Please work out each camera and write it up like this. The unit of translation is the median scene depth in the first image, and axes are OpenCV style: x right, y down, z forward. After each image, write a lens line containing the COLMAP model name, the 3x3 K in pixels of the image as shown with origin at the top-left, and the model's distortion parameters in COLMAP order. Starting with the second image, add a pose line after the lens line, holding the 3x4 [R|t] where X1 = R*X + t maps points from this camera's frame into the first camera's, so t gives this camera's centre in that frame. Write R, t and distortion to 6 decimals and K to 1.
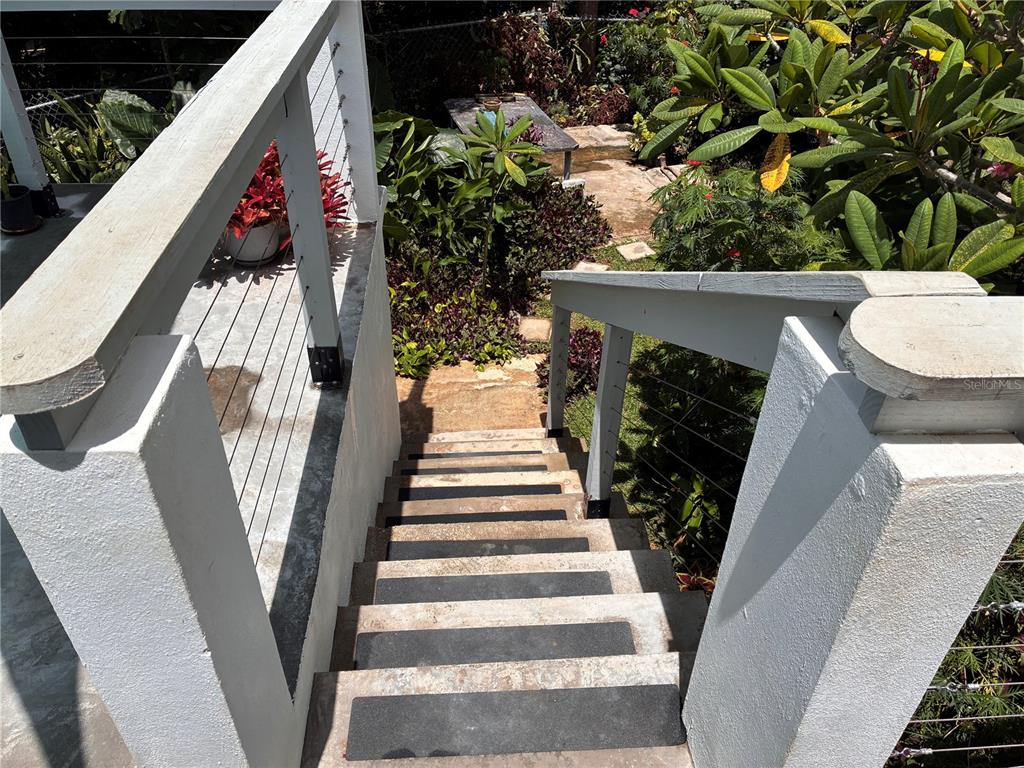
lens RADIAL K [[768.2, 0, 512.0], [0, 768.2, 384.0], [0, 0, 1]] dist [0.008760, -0.000807]
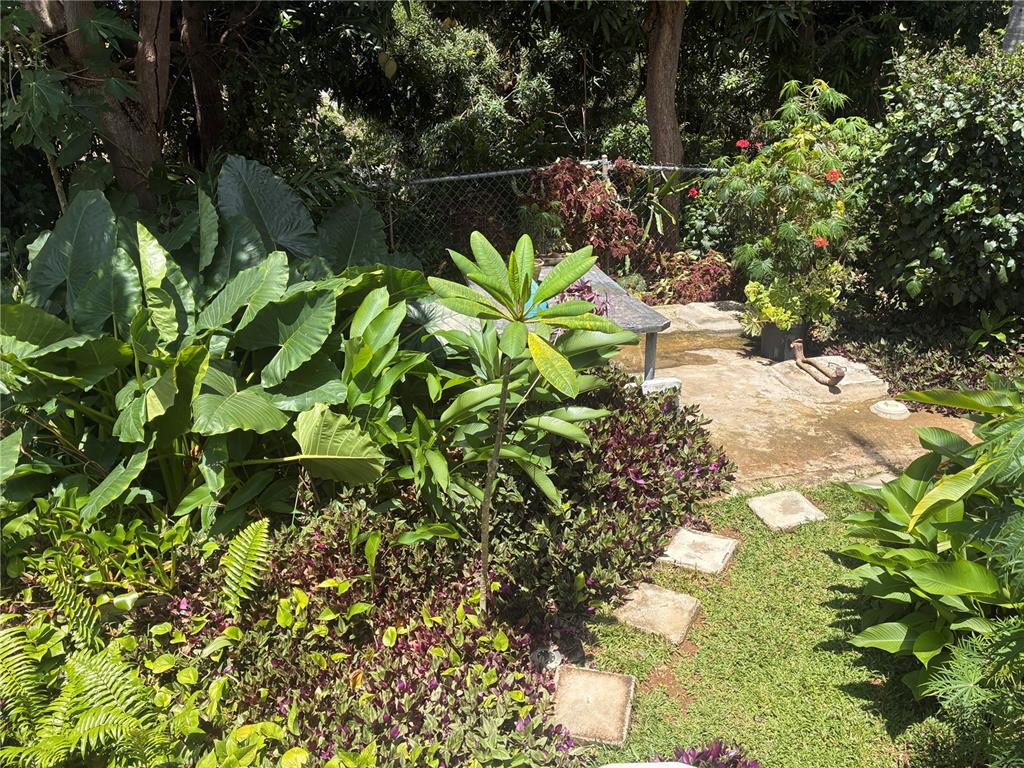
lens RADIAL K [[768.2, 0, 512.0], [0, 768.2, 384.0], [0, 0, 1]] dist [0.008760, -0.000807]
pose [[0.995882, 0.005172, -0.090506, 0.017906], [-0.027197, 0.969428, -0.243865, -0.106534], [0.086478, 0.245322, 0.965577, 0.390180]]
